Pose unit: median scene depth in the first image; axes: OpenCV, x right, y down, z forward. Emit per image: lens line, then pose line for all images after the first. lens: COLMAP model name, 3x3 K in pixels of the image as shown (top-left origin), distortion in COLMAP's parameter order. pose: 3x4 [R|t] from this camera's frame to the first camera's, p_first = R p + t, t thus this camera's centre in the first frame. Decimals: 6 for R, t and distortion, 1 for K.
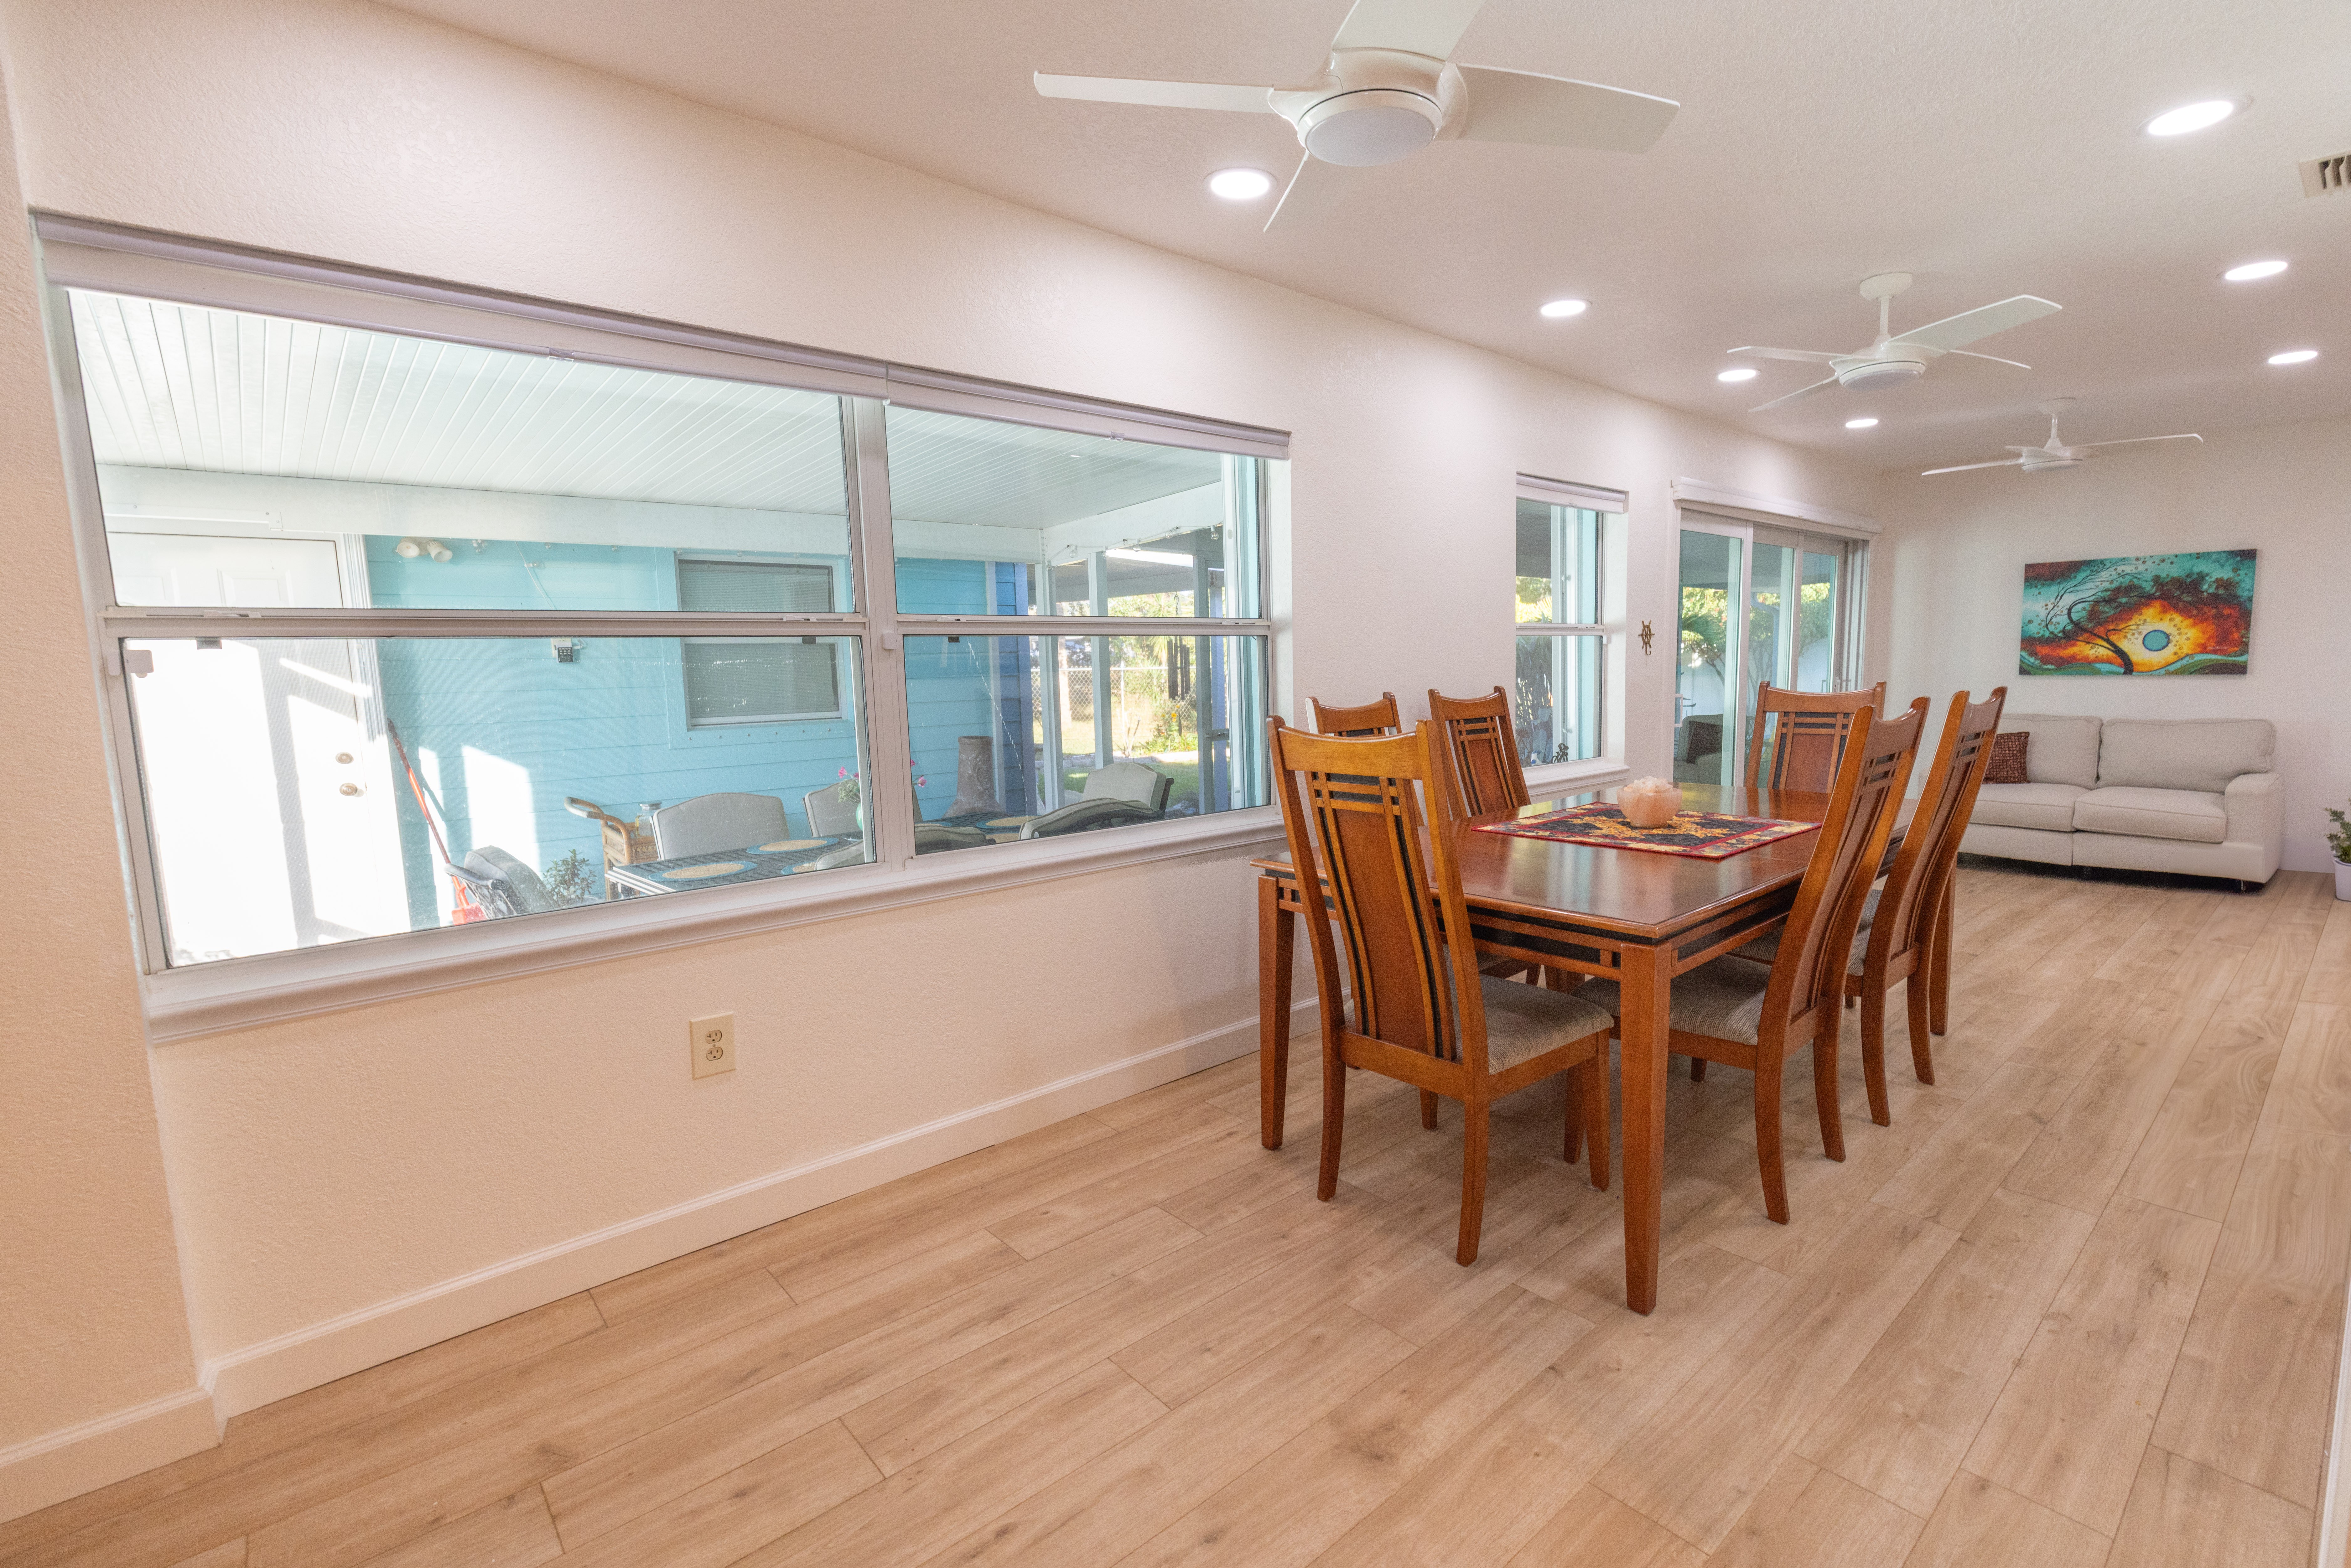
lens RADIAL K [[1088.6, 0, 1193.5], [0, 1088.6, 786.4], [0, 0, 1]] dist [0.004827, 0.000374]
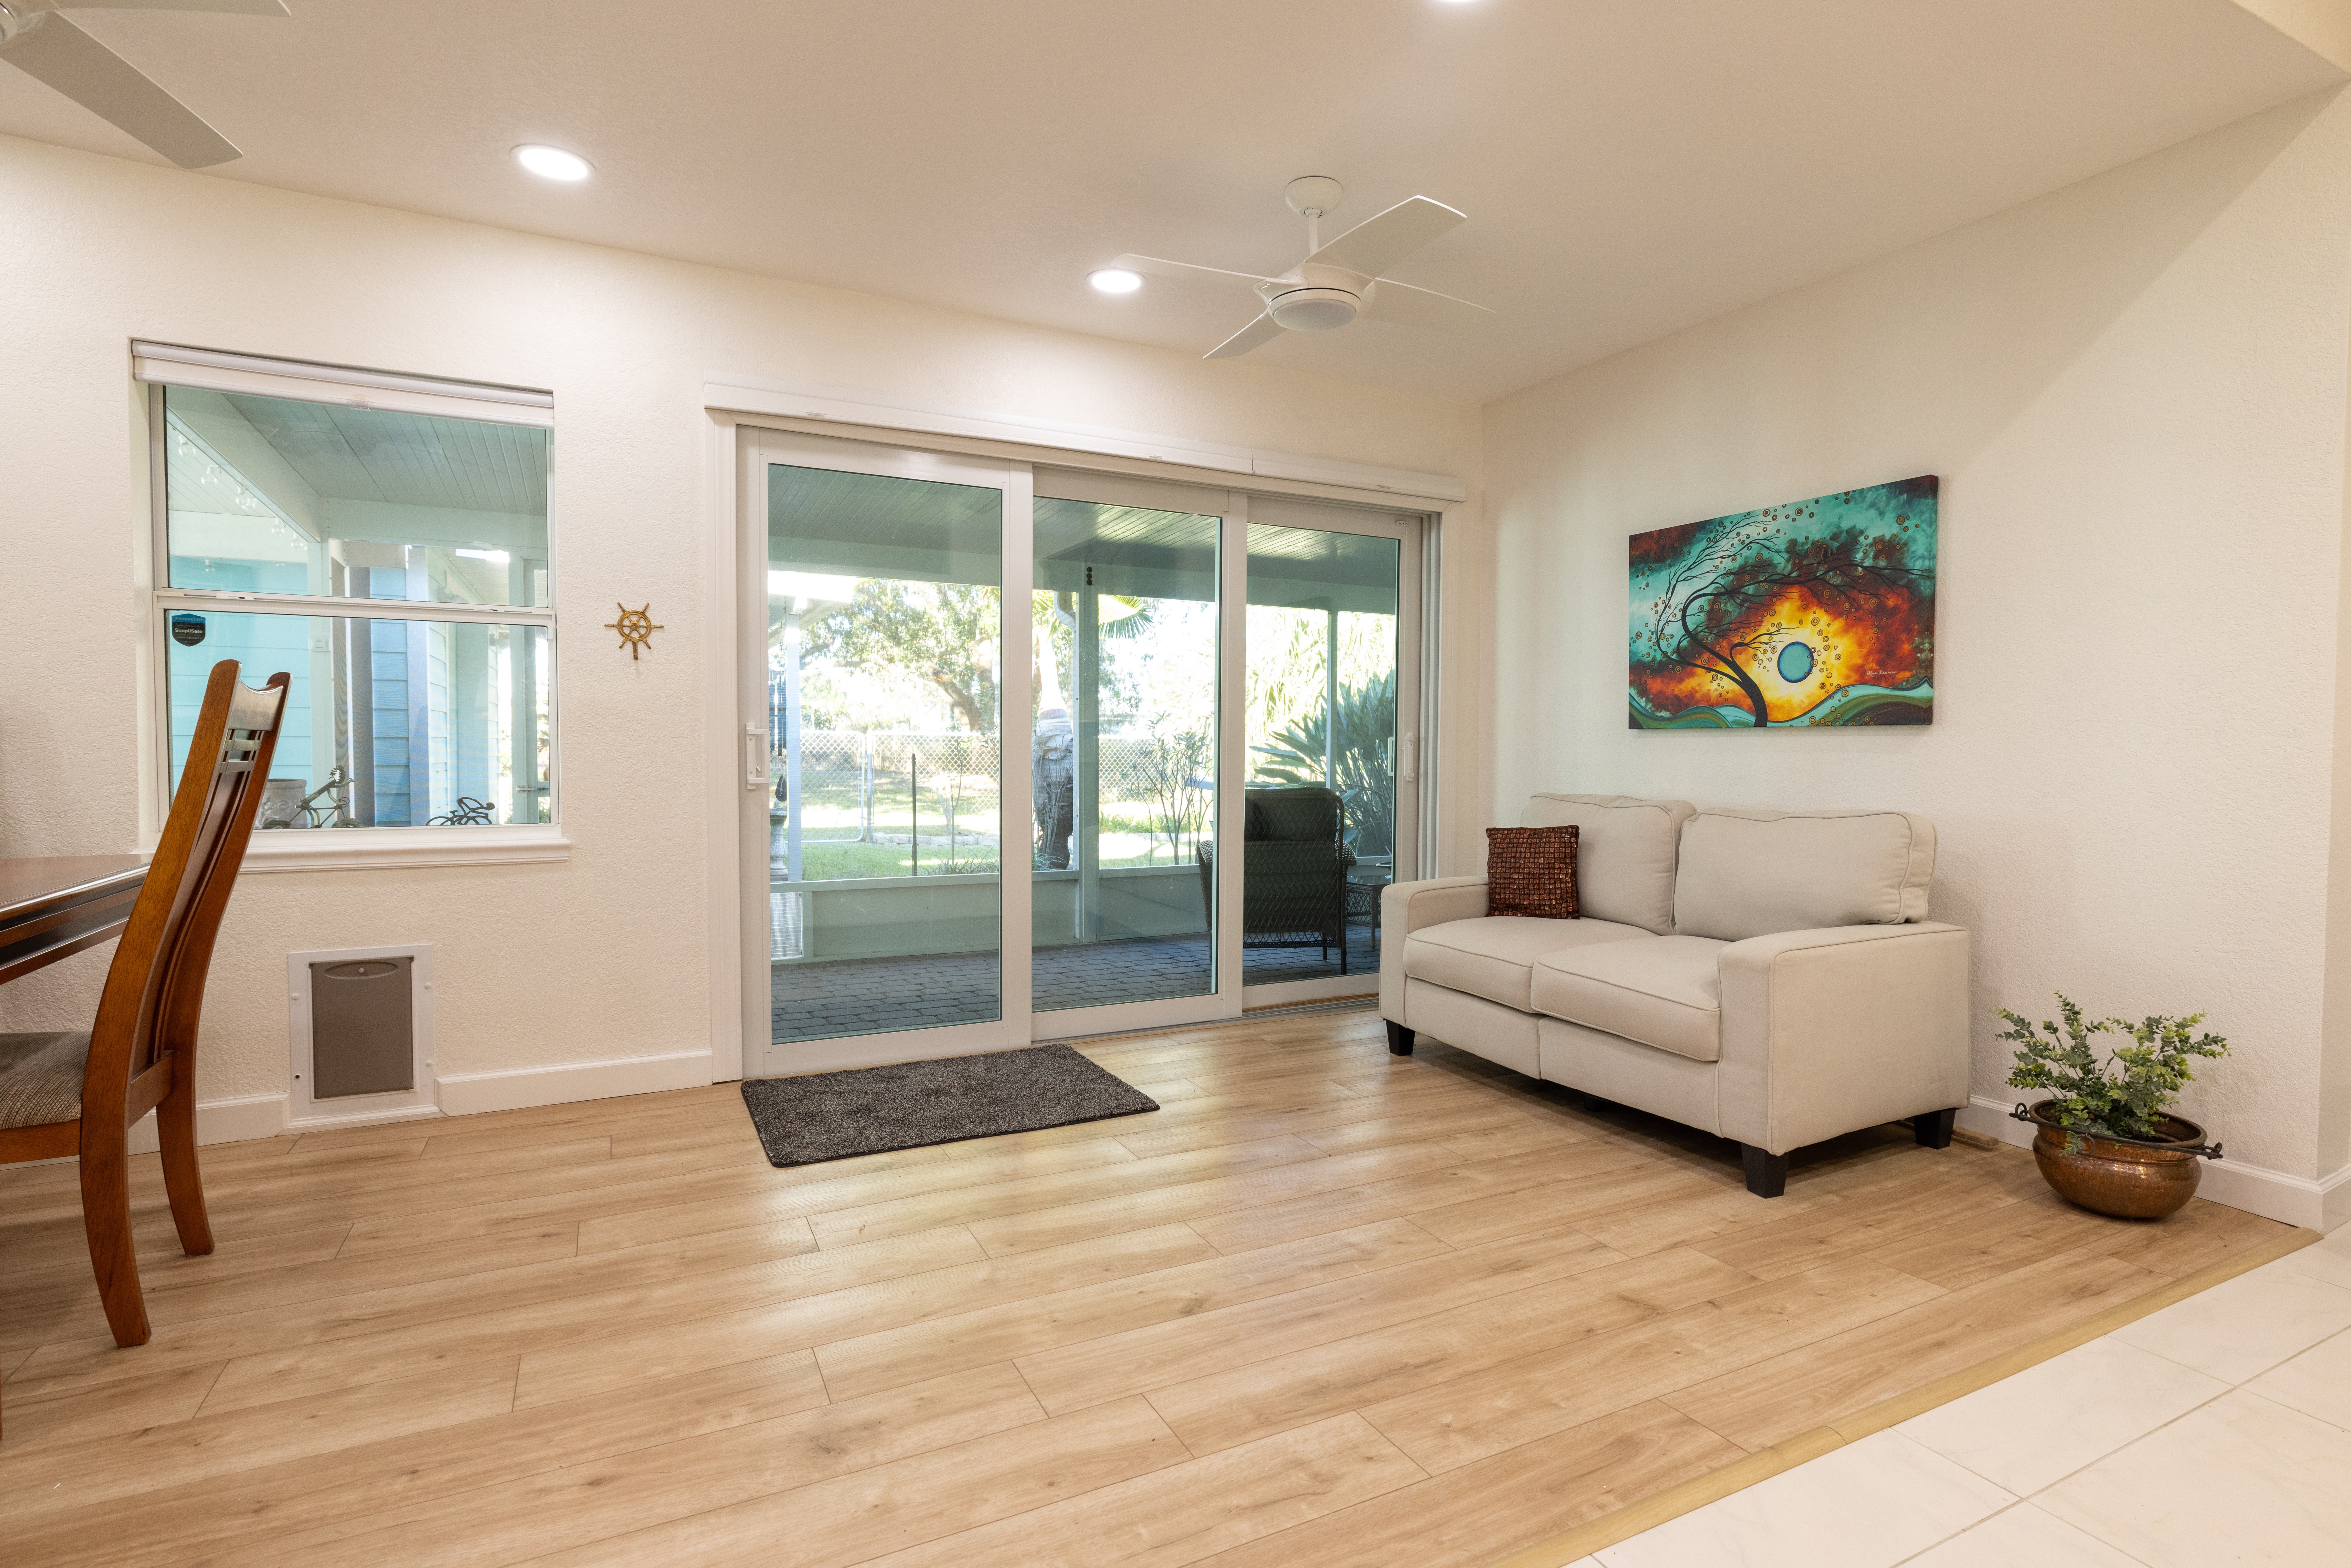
lens RADIAL K [[1168.6, 0, 1173.5], [0, 1168.6, 788.0], [0, 0, 1]] dist [0.017502, 0.000347]
pose [[0.966635, 0.033393, -0.253972, 0.731105], [-0.053898, 0.995785, -0.074210, -0.014739], [0.250423, 0.085423, 0.964361, 0.380969]]
